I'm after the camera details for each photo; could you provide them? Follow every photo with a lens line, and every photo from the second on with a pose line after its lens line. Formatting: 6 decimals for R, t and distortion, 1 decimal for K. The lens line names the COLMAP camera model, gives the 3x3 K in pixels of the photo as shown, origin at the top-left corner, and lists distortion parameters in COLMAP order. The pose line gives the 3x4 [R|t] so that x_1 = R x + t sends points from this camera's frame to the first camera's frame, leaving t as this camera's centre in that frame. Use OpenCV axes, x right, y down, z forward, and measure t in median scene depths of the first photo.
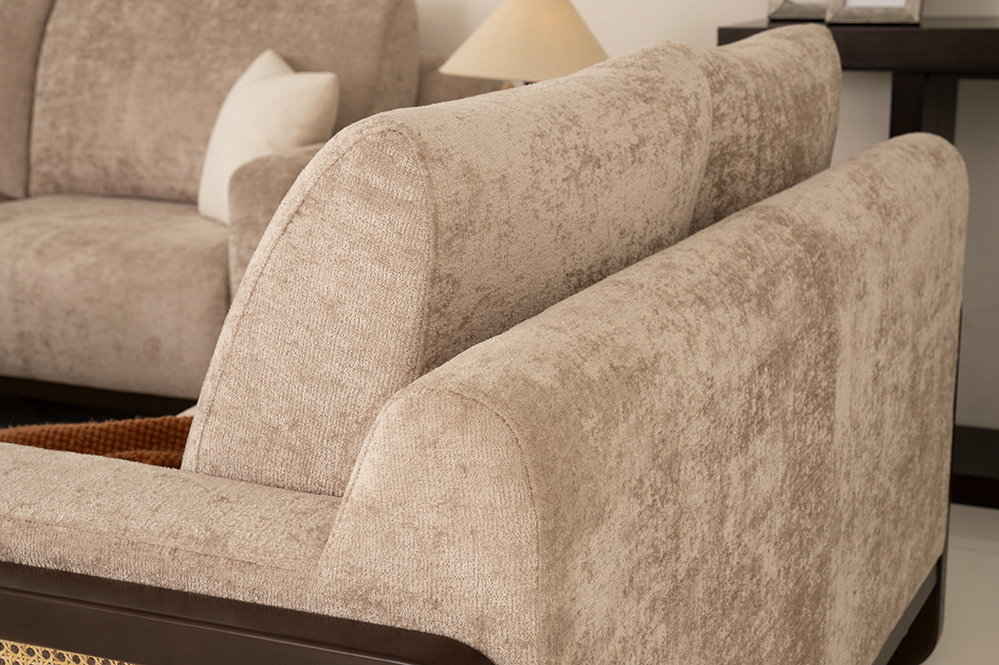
lens RADIAL K [[1659.2, 0, 499.2], [0, 1659.2, 333.2], [0, 0, 1]] dist [0.128980, 0.000000]
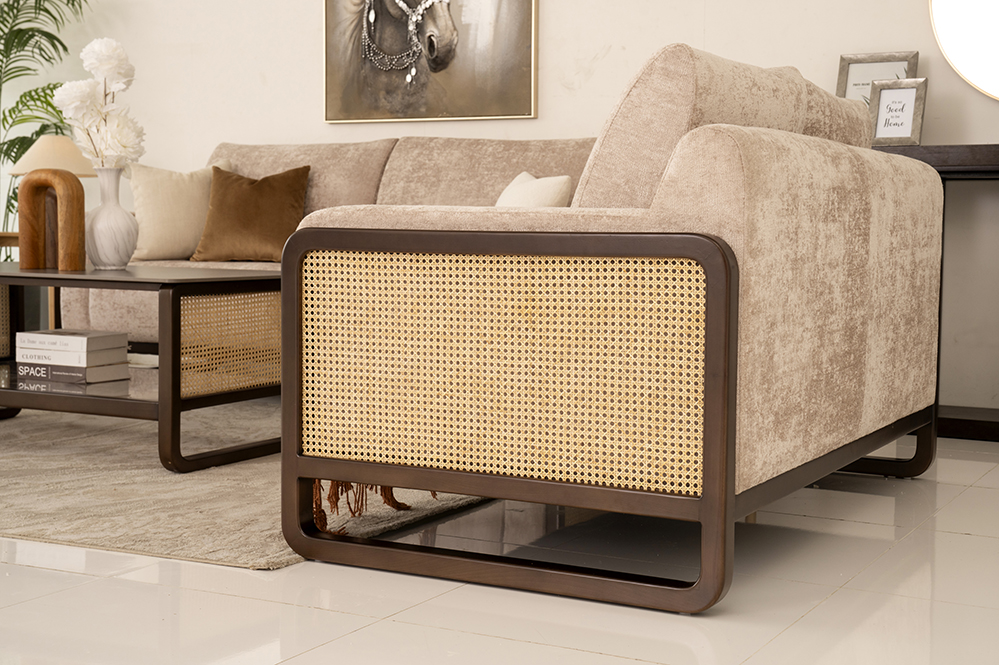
lens RADIAL K [[1367.0, 0, 500.3], [0, 1367.0, 332.2], [0, 0, 1]] dist [-0.013762, 0.000000]
pose [[0.996970, 0.023857, -0.074034, -0.115545], [-0.036203, 0.984745, -0.170196, 0.439668], [0.068844, 0.172360, 0.982625, -0.616539]]
